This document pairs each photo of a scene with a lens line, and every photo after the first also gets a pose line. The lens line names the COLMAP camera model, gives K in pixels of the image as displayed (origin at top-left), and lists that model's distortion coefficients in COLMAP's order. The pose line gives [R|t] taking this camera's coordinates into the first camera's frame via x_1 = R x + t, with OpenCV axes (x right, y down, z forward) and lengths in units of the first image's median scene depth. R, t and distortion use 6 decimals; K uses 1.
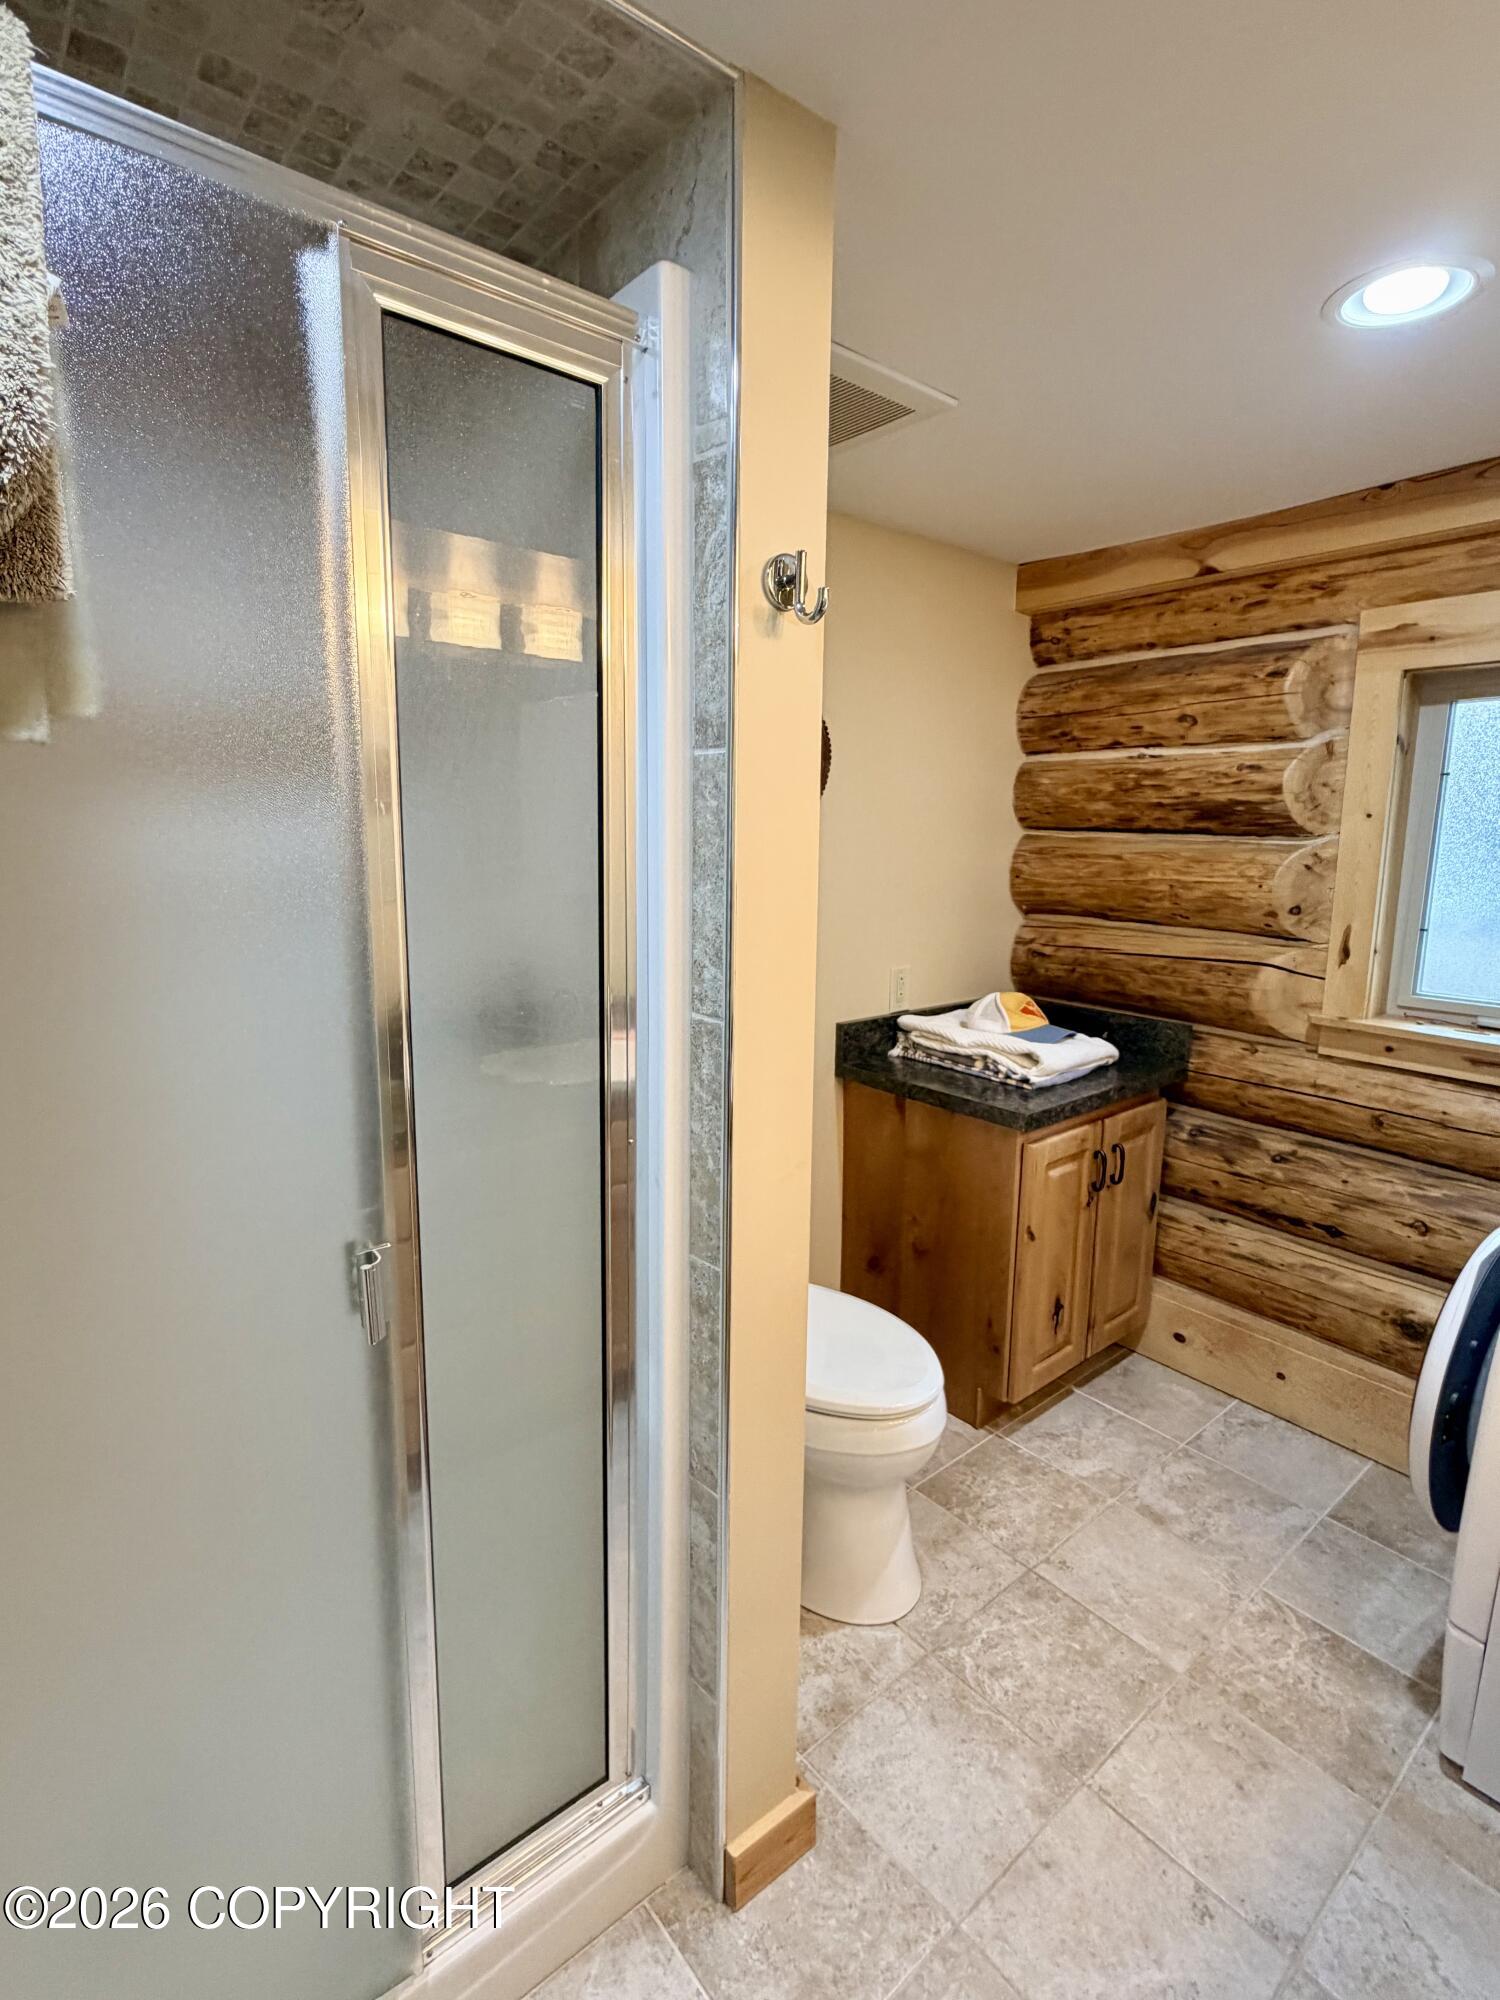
lens RADIAL K [[989.5, 0, 747.5], [0, 989.5, 1002.1], [0, 0, 1]] dist [0.000536, 0.000917]
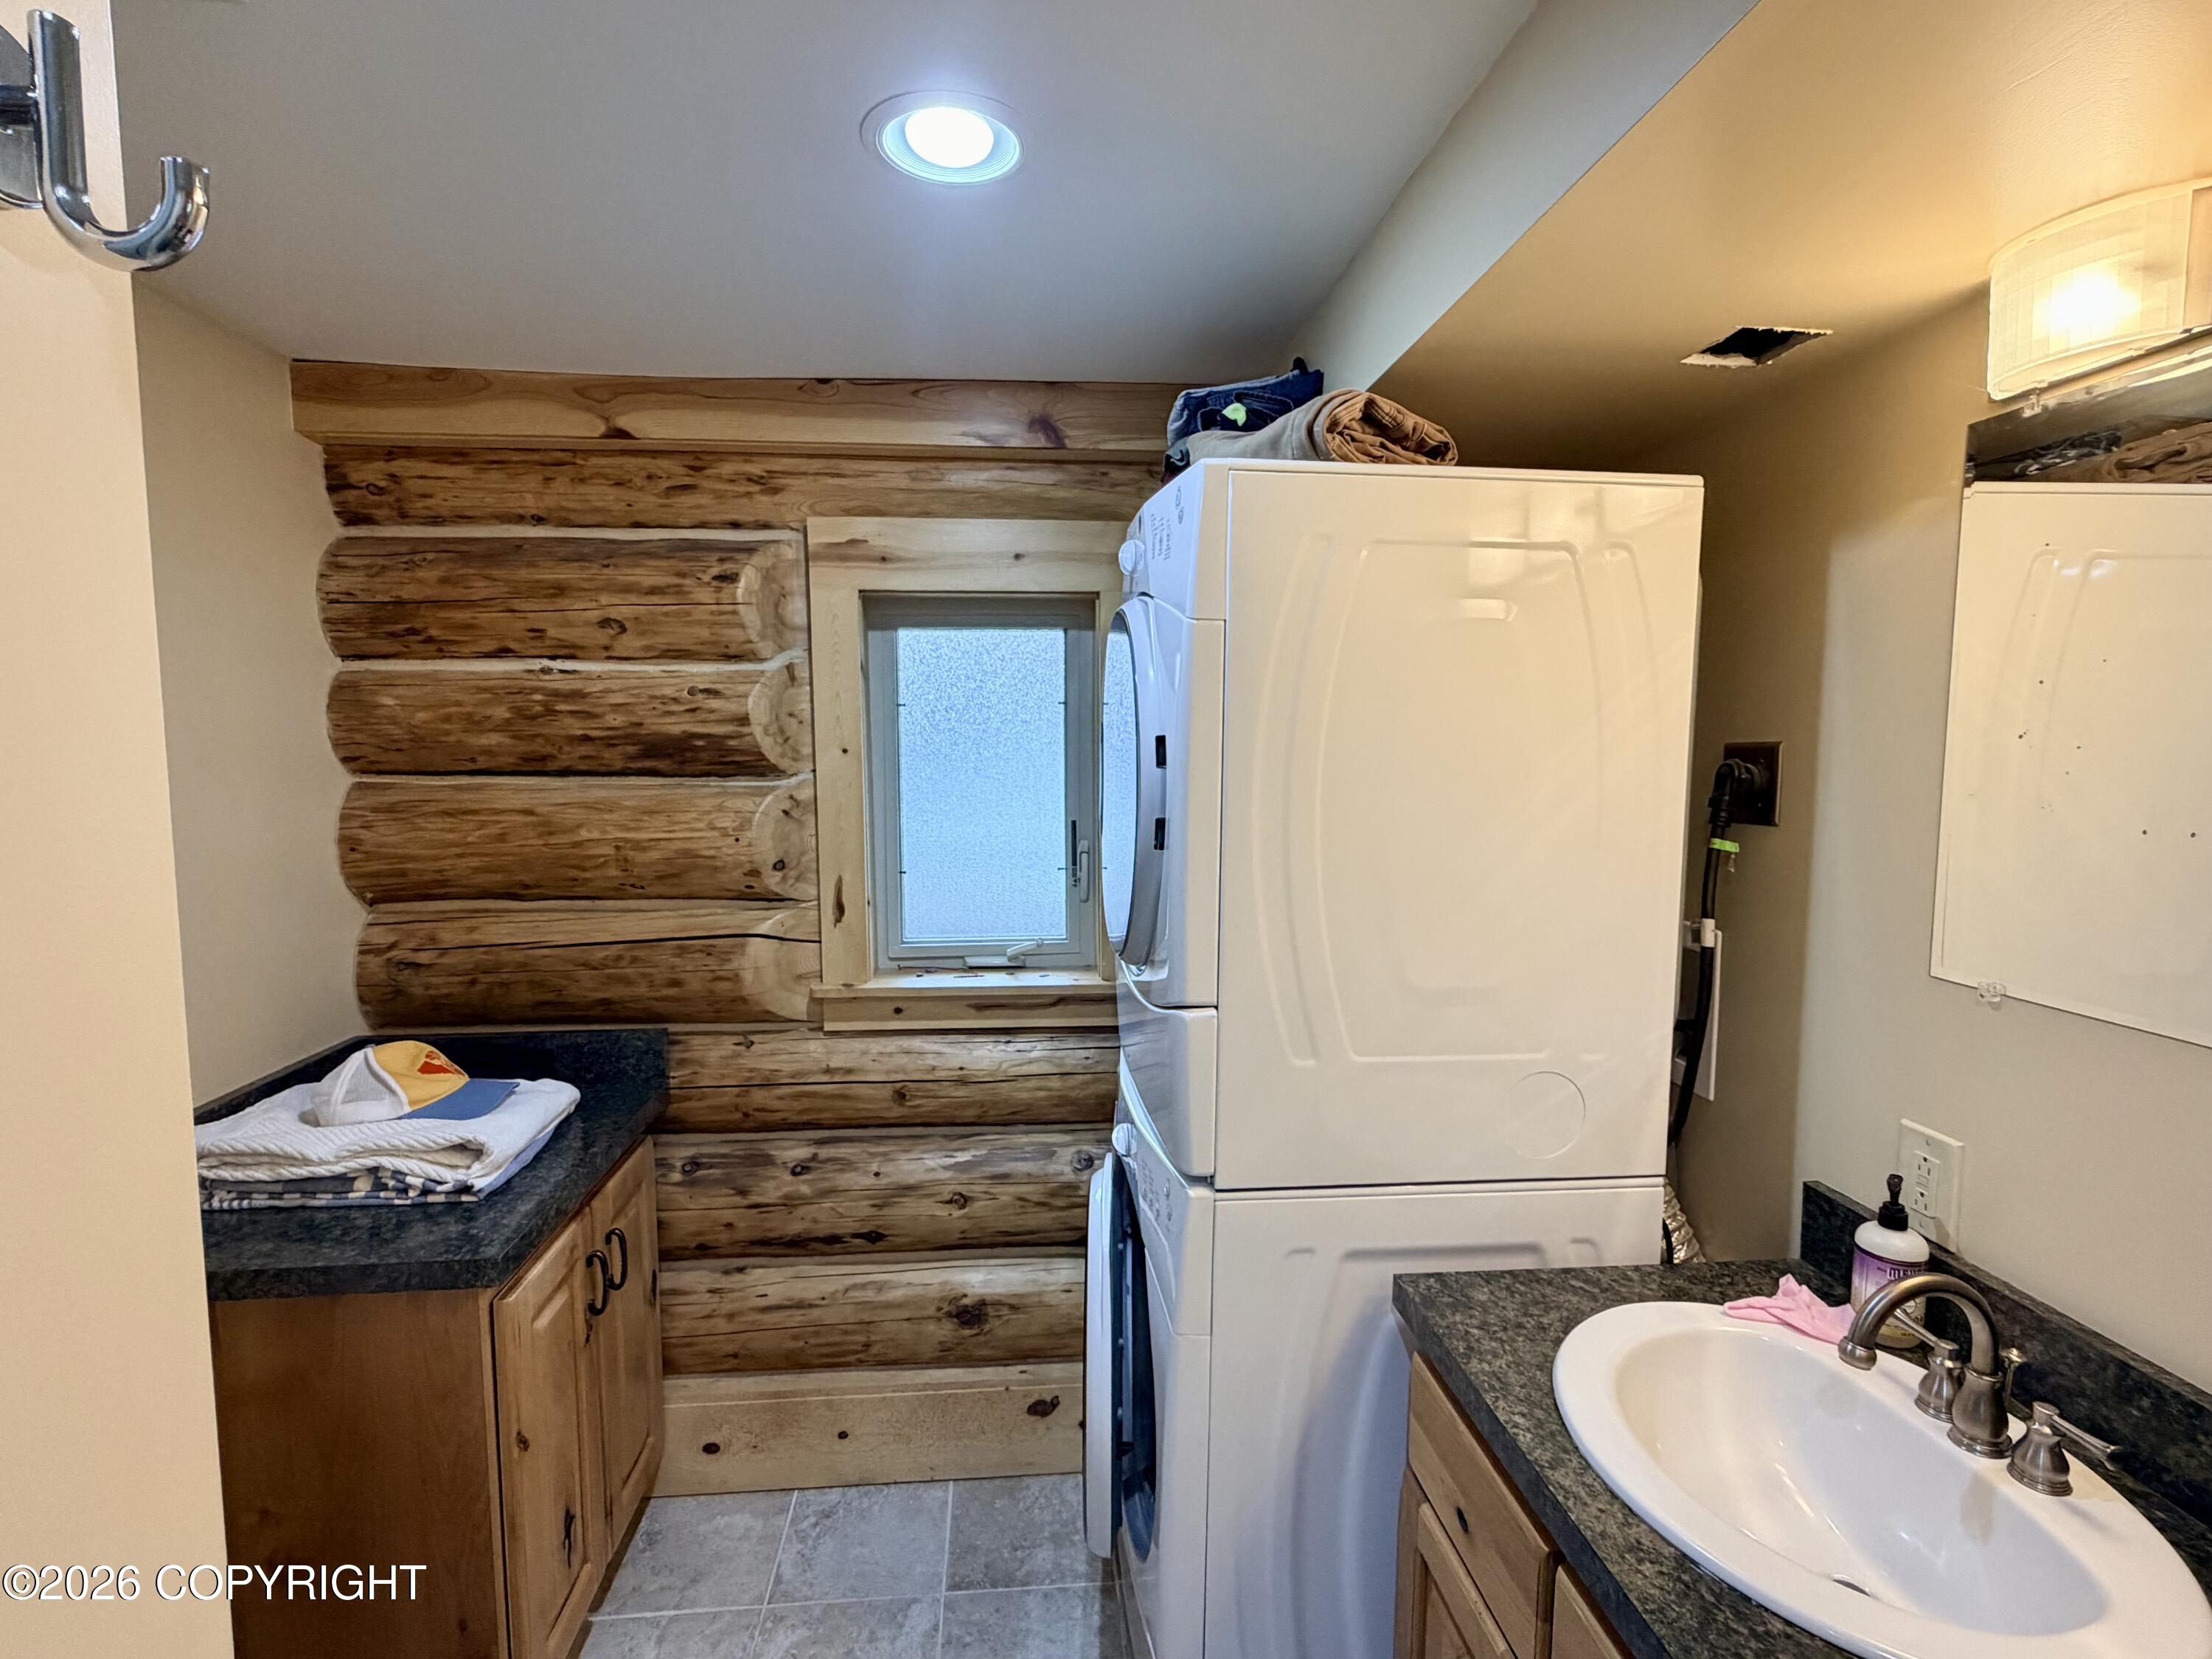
lens RADIAL K [[1094.4, 0, 1117.8], [0, 1094.4, 827.5], [0, 0, 1]] dist [0.000536, 0.000917]
pose [[0.562513, -0.083294, 0.822582, -0.029565], [0.154376, 0.987997, -0.005525, -0.074233], [-0.812248, 0.130095, 0.568619, 0.250395]]
